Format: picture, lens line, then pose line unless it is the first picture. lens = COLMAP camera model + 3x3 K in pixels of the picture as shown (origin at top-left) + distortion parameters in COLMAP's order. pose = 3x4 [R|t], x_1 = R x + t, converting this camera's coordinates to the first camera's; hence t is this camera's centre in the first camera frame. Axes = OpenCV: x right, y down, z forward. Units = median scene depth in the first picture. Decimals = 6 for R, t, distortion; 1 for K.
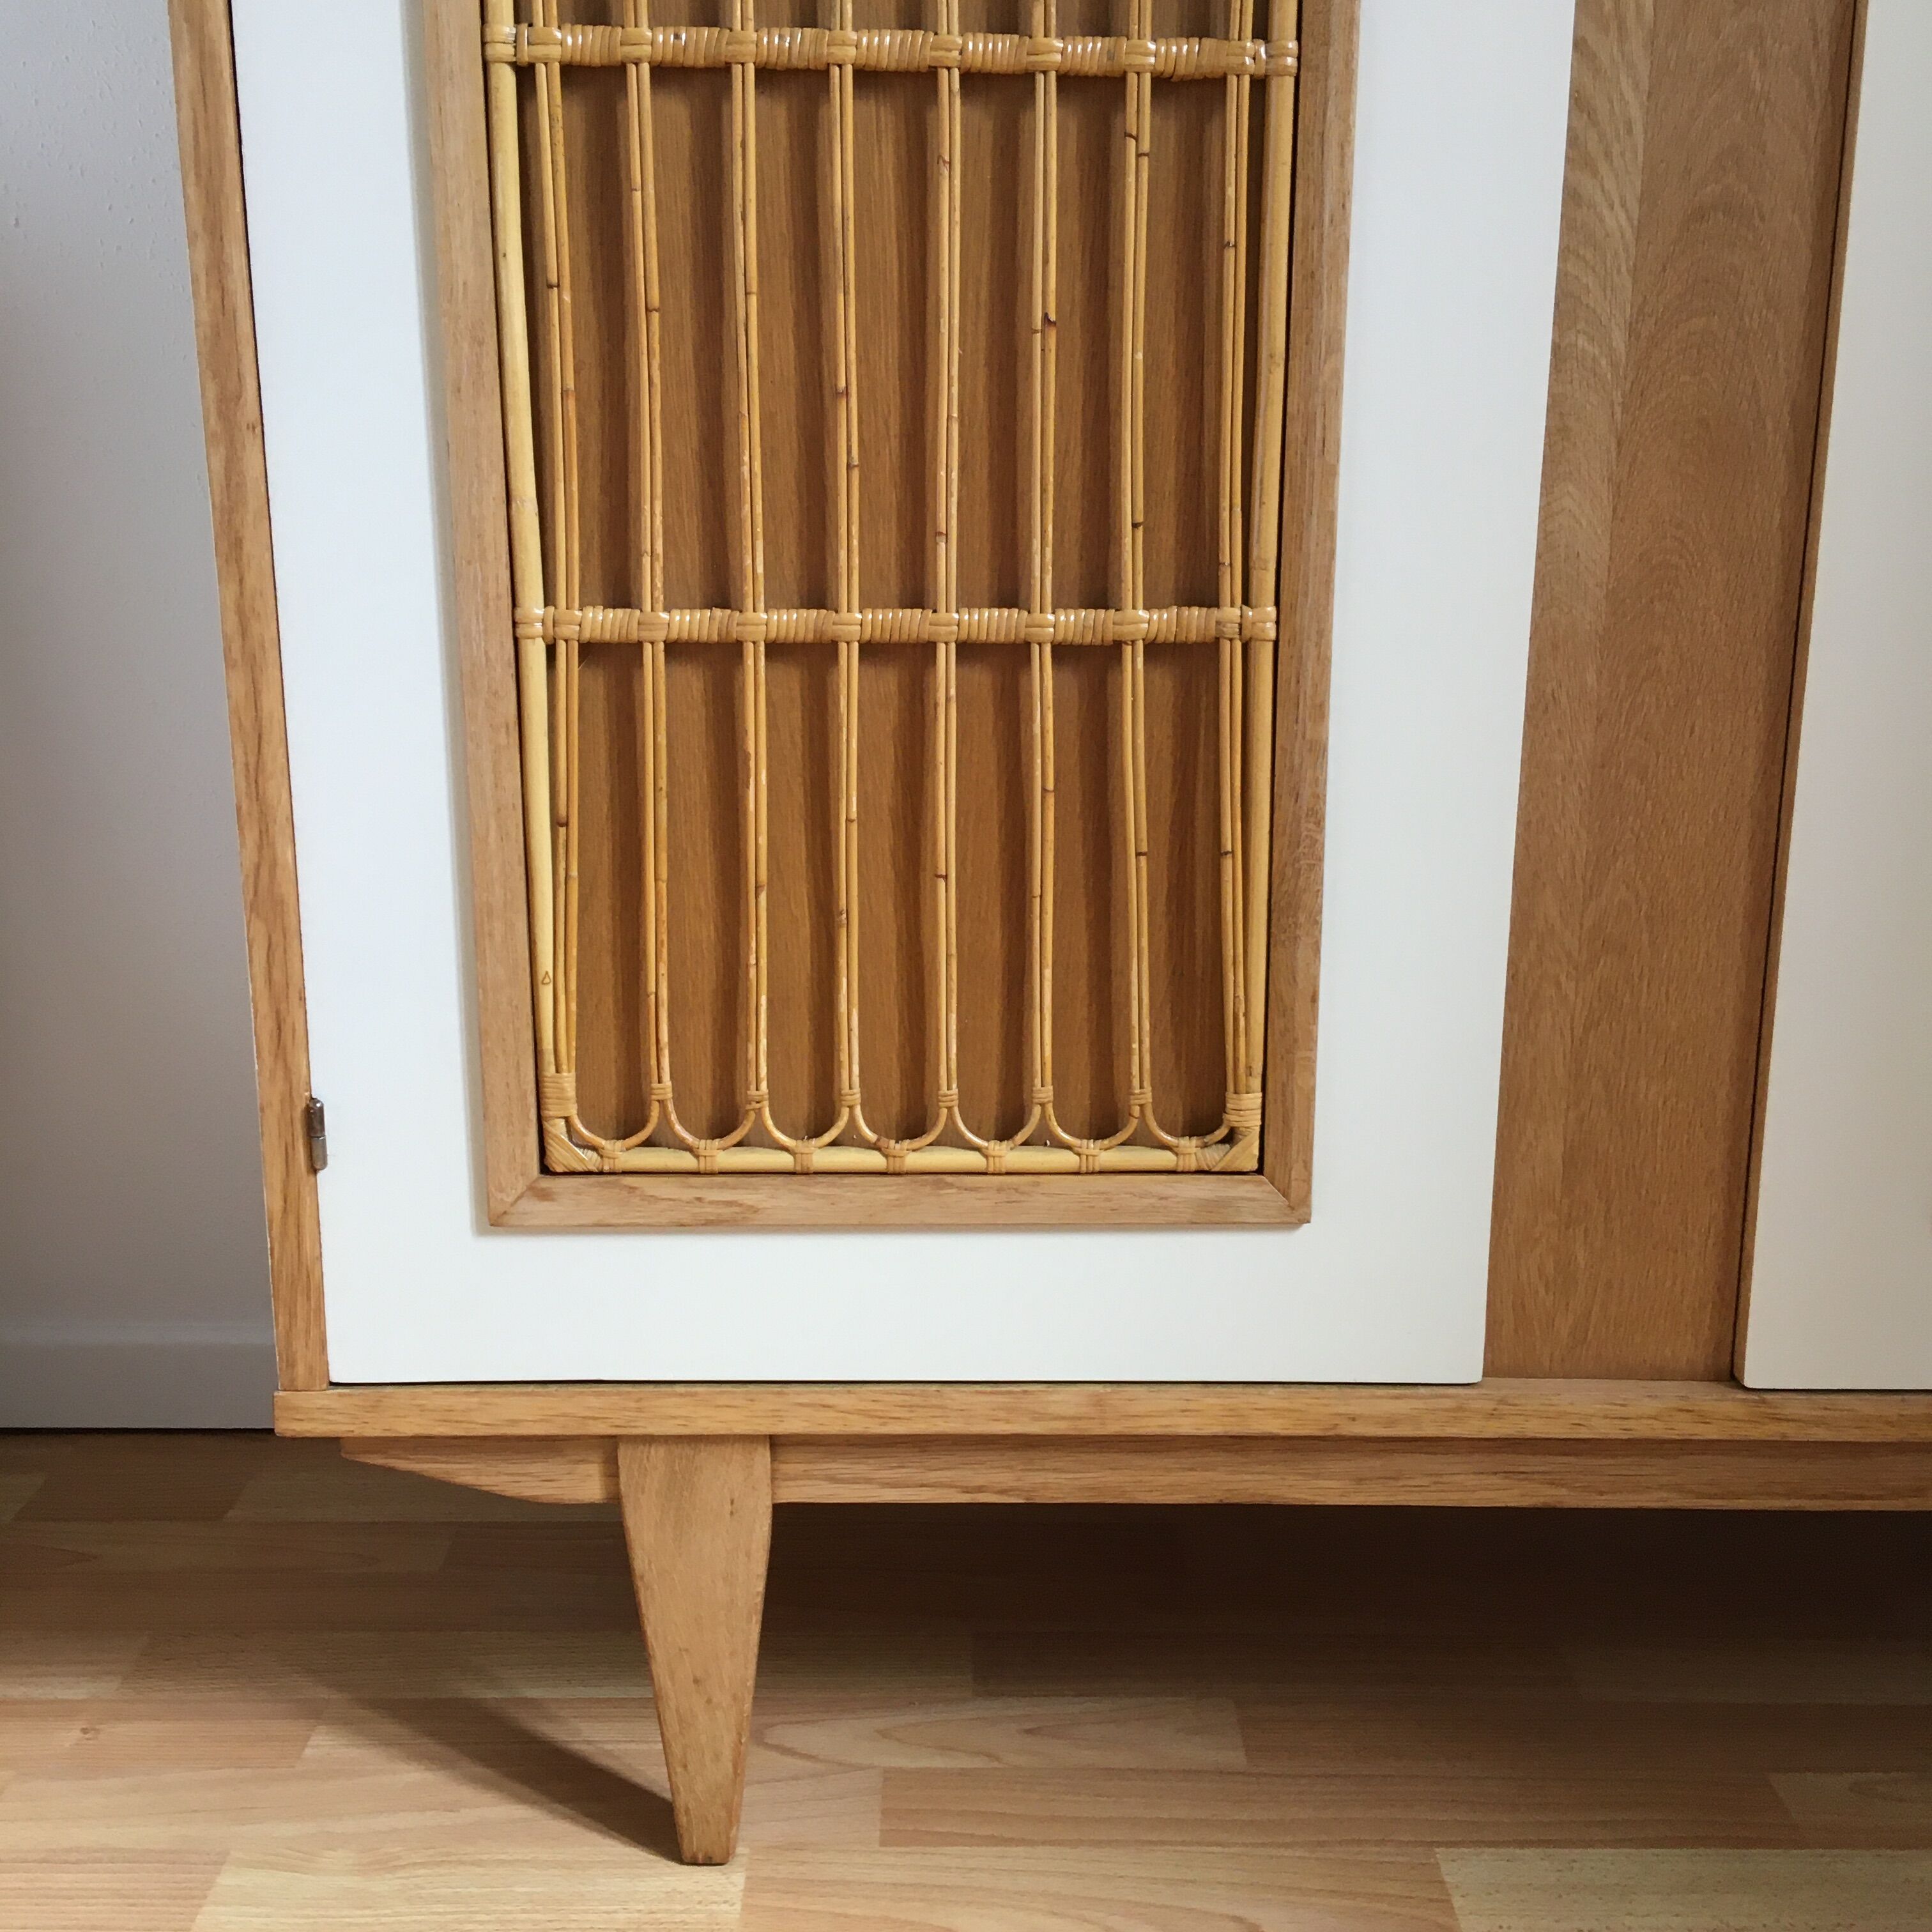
lens RADIAL K [[2199.1, 0, 973.6], [0, 2199.1, 975.0], [0, 0, 1]] dist [0.058917, 0.000000]
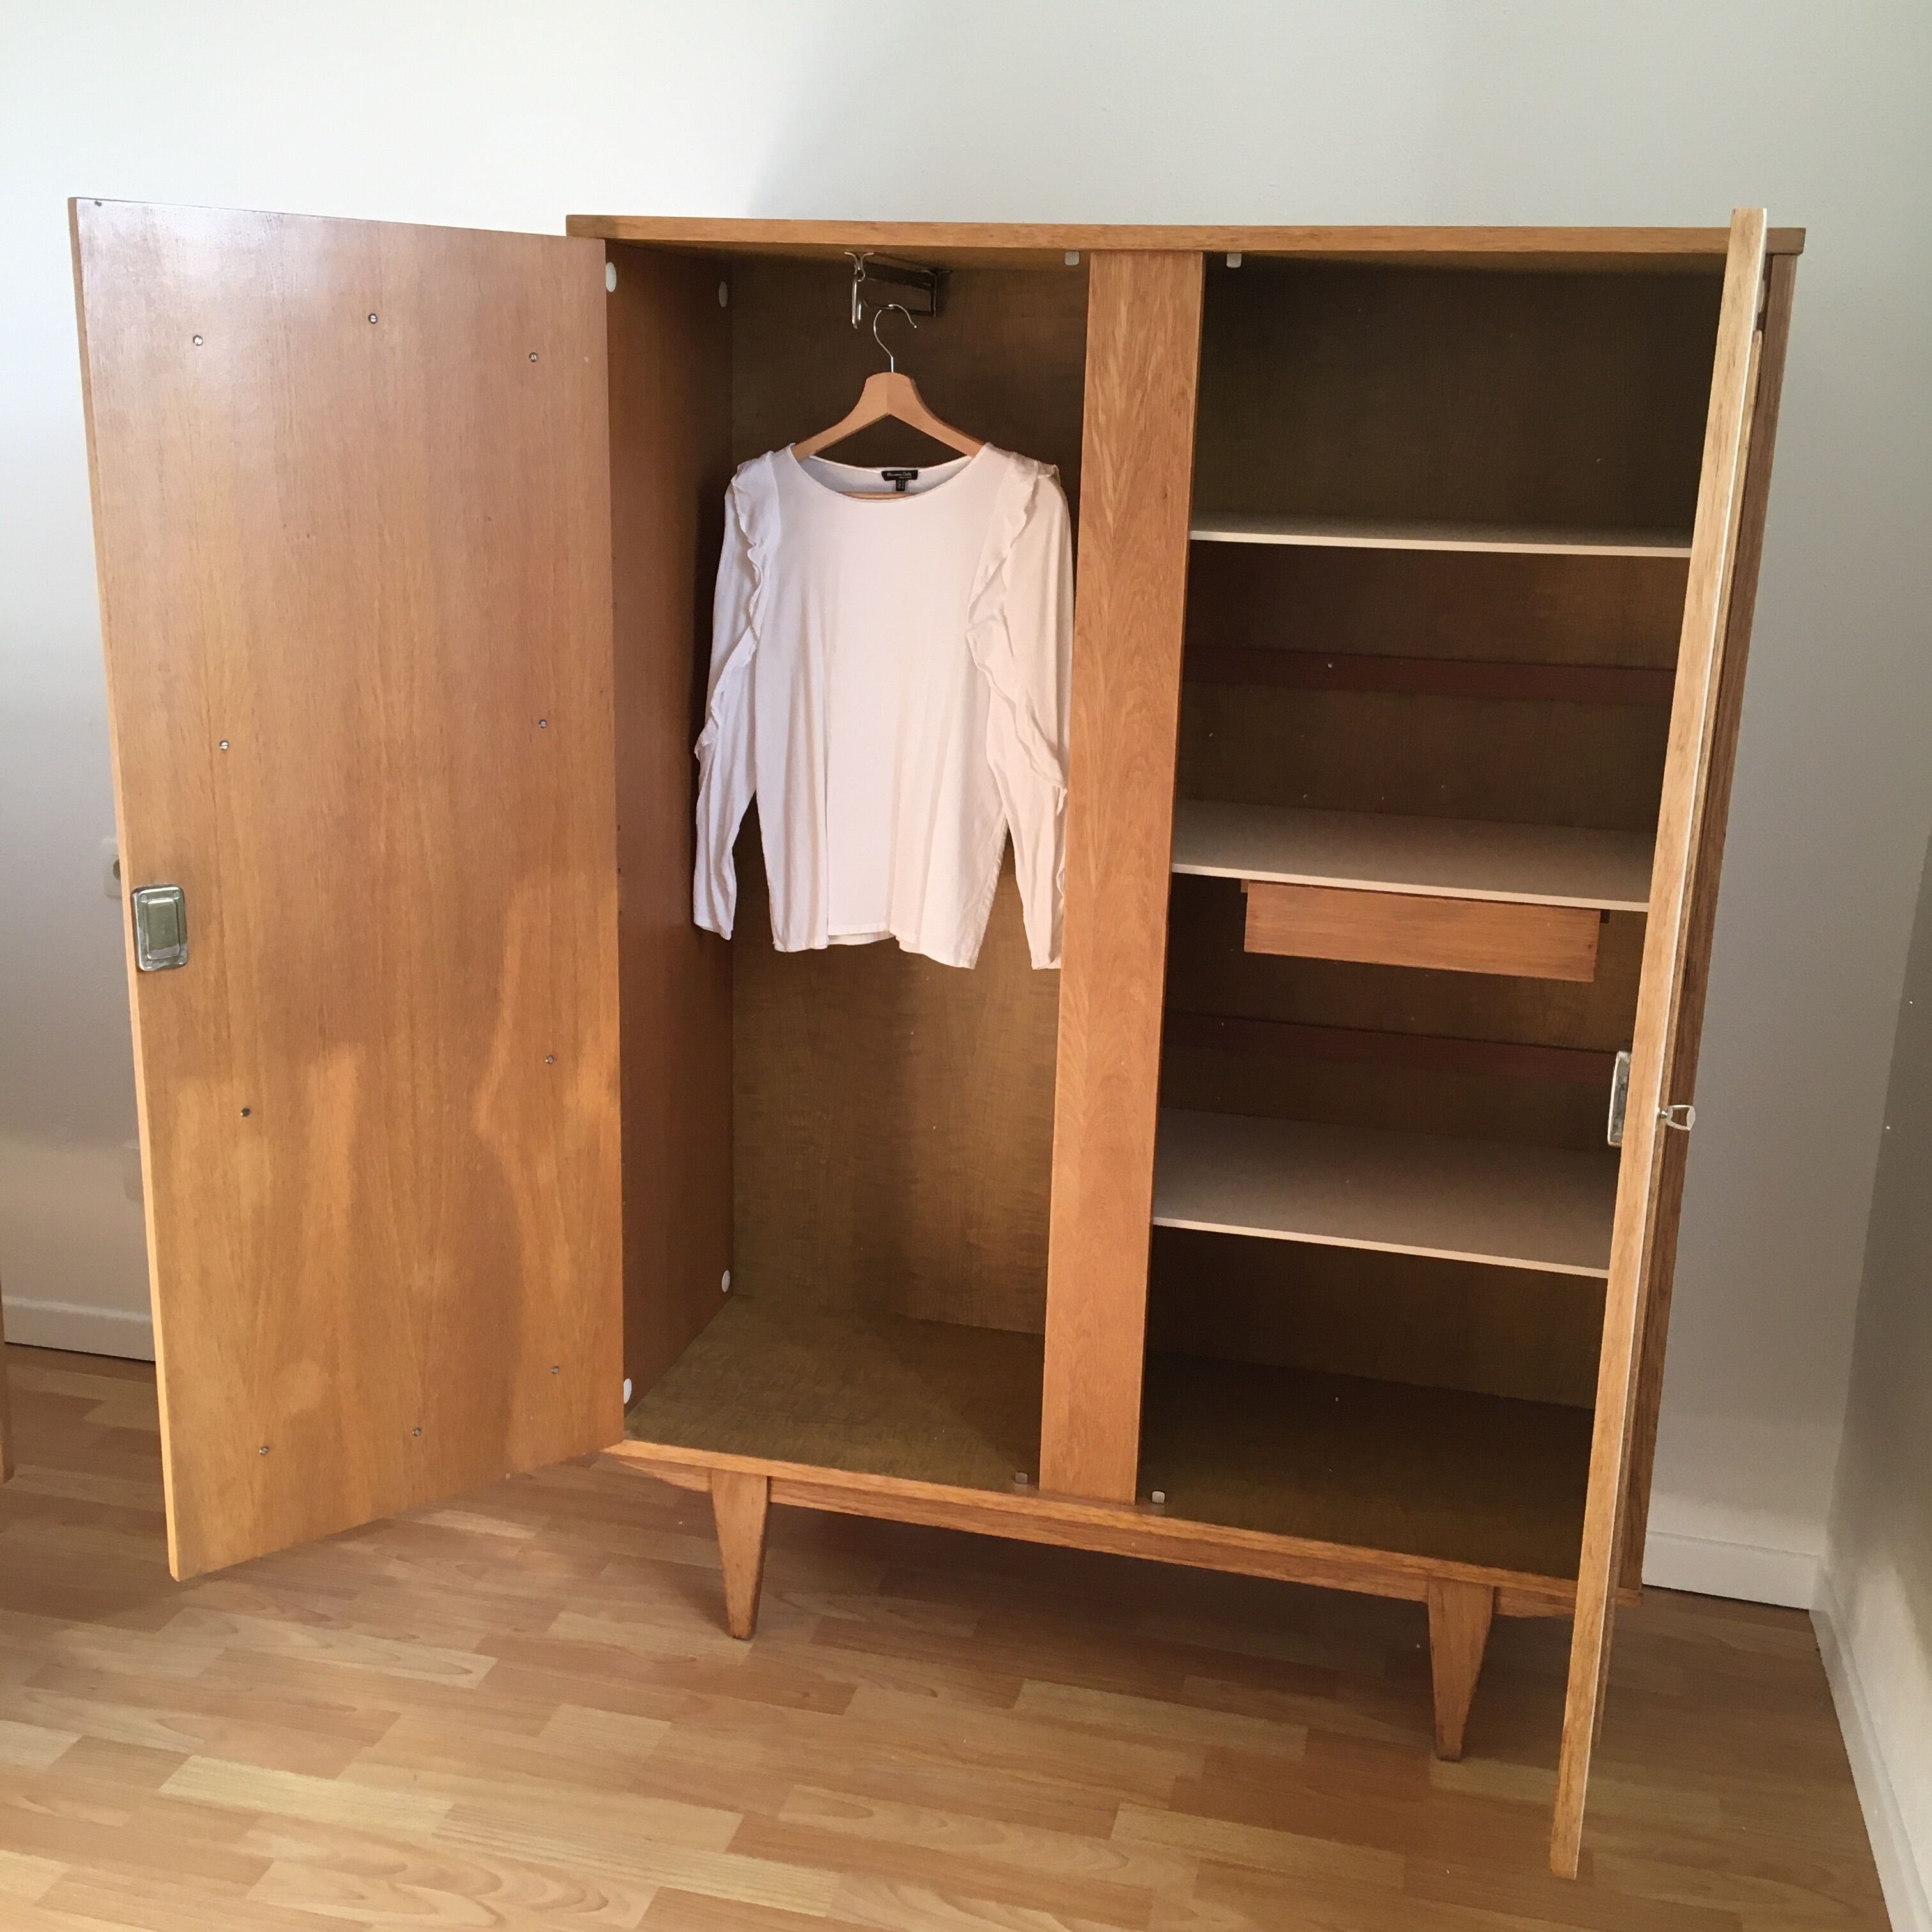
lens RADIAL K [[2199.1, 0, 966.9], [0, 2199.1, 969.0], [0, 0, 1]] dist [0.058917, 0.000000]
pose [[0.970303, 0.086990, -0.225710, 0.687243], [-0.082387, 0.996156, 0.029752, -0.492845], [0.227431, -0.010273, 0.973740, -1.499755]]
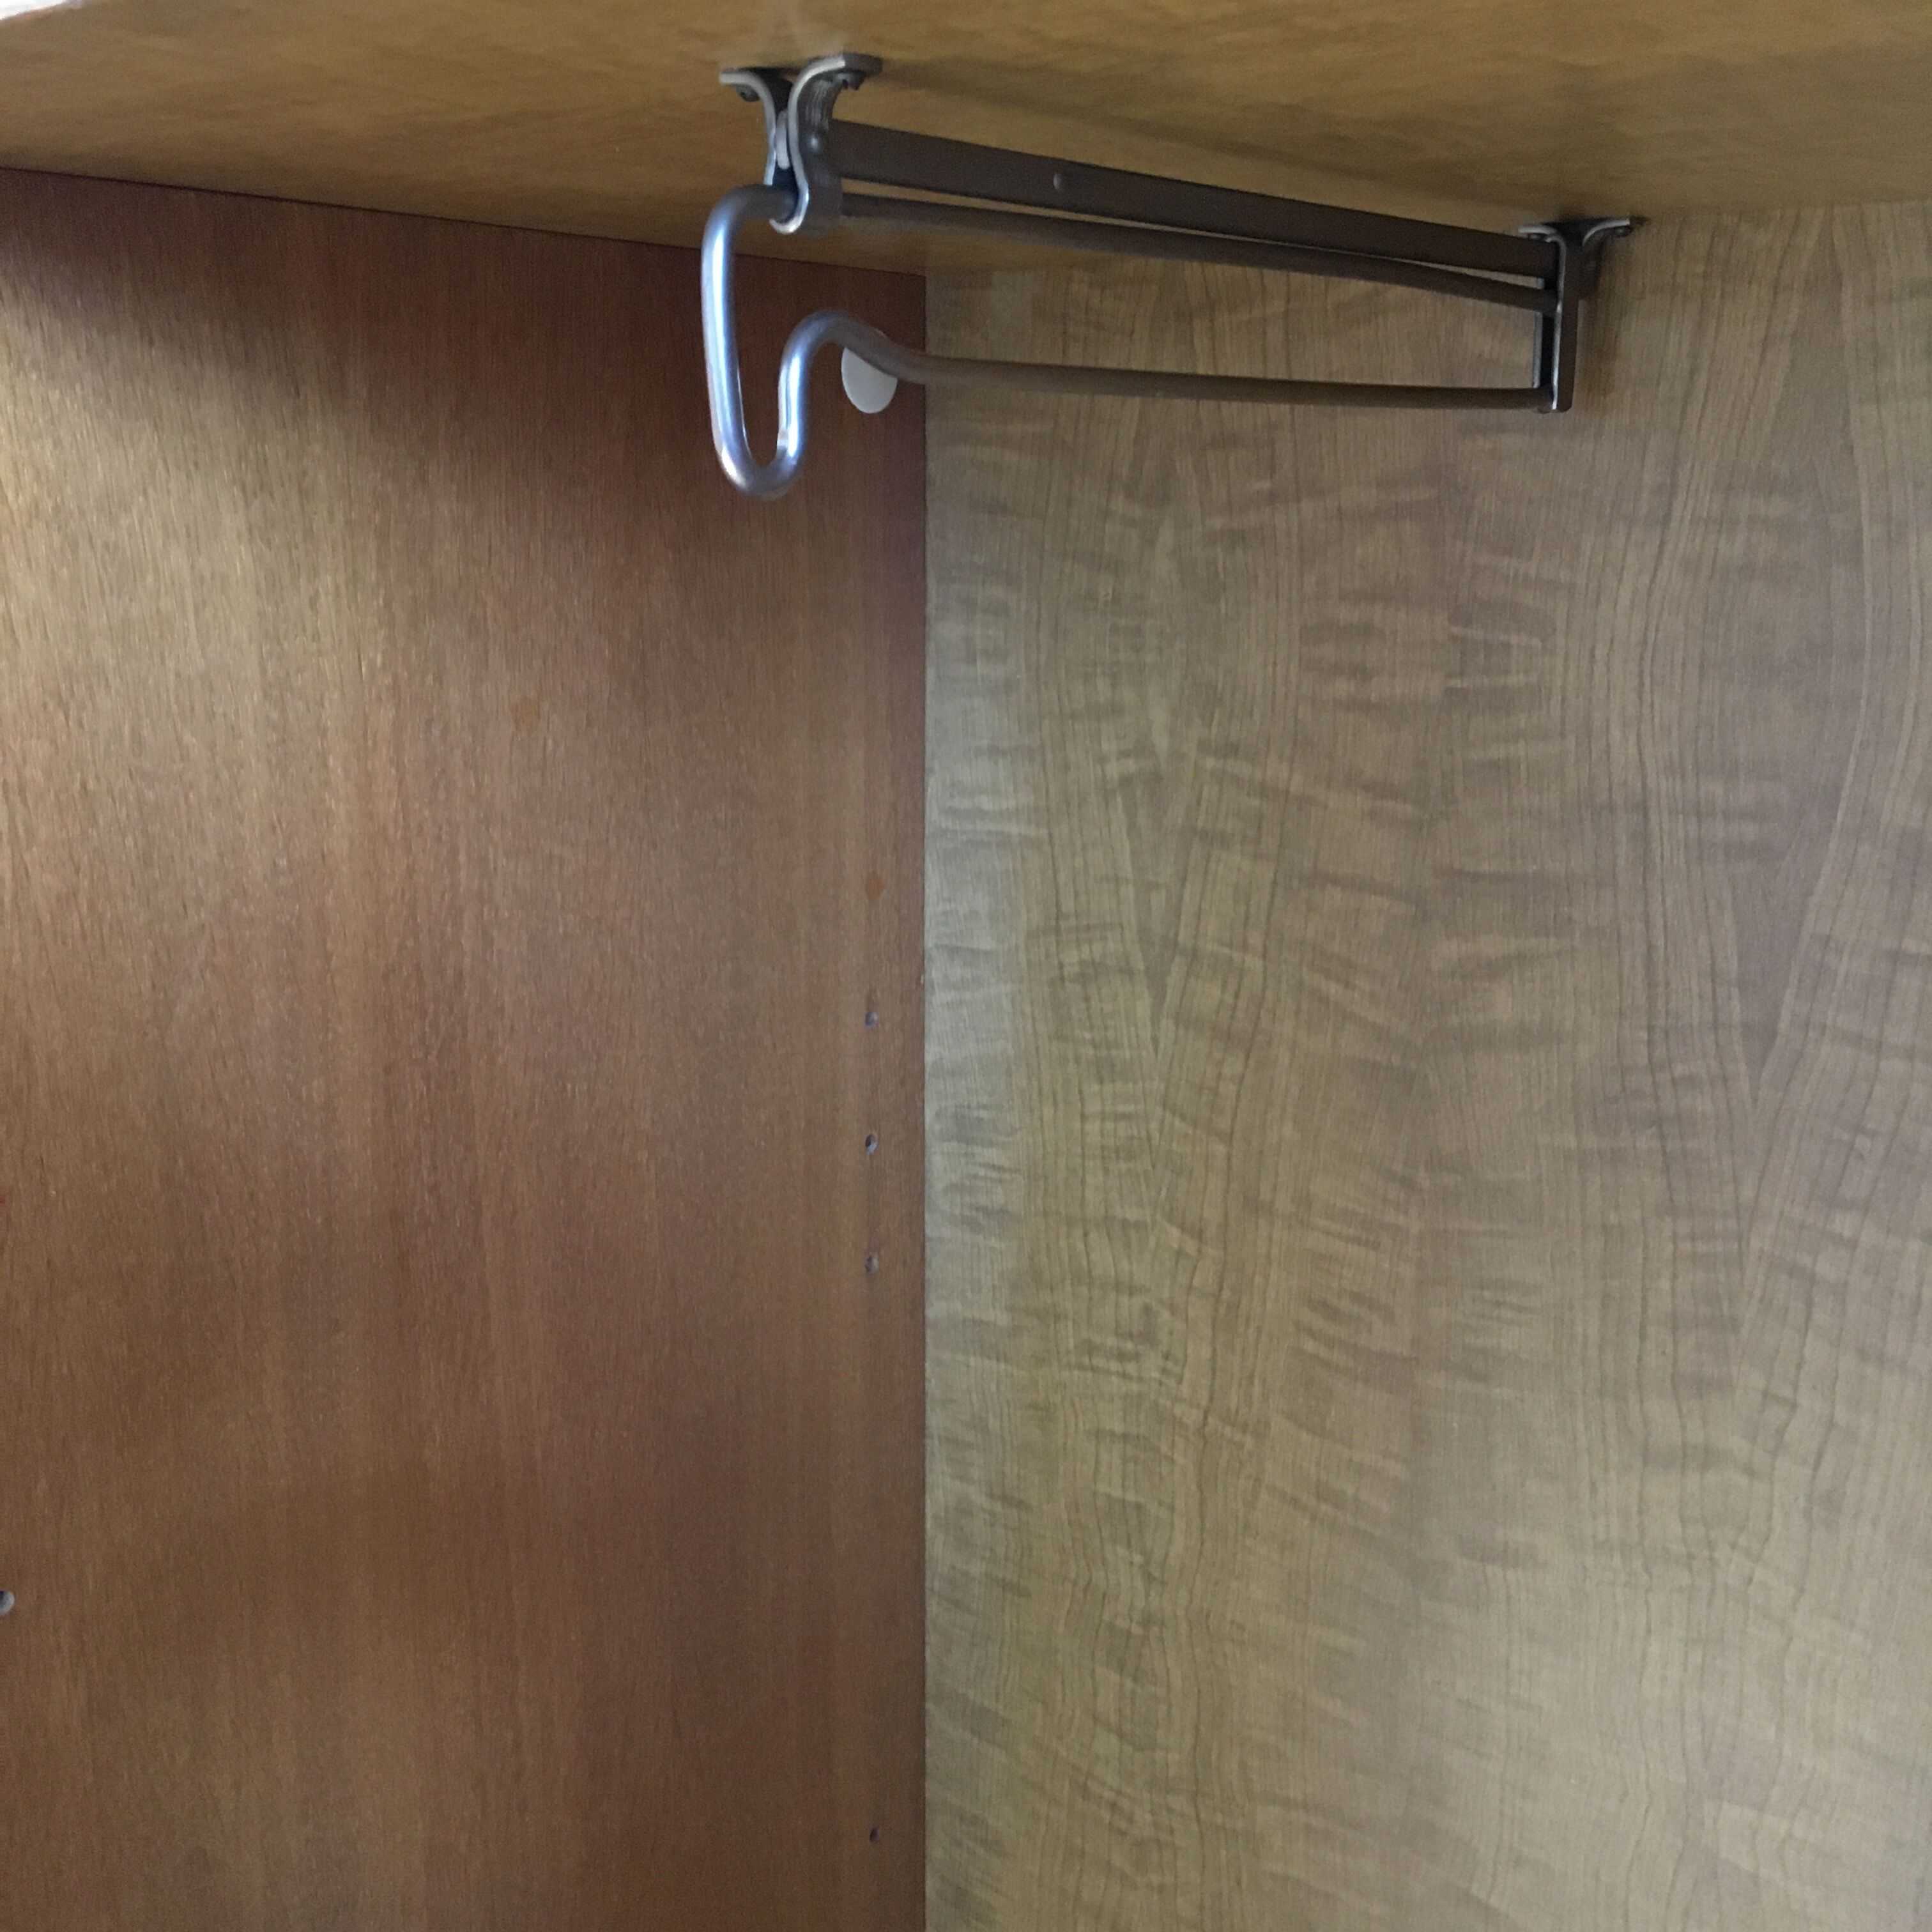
lens RADIAL K [[2199.1, 0, 960.7], [0, 2199.1, 953.2], [0, 0, 1]] dist [0.058917, 0.000000]
pose [[0.751590, 0.141308, -0.644317, 0.288780], [-0.156731, 0.987068, 0.033653, -1.034444], [0.640740, 0.075691, 0.764018, 0.508790]]
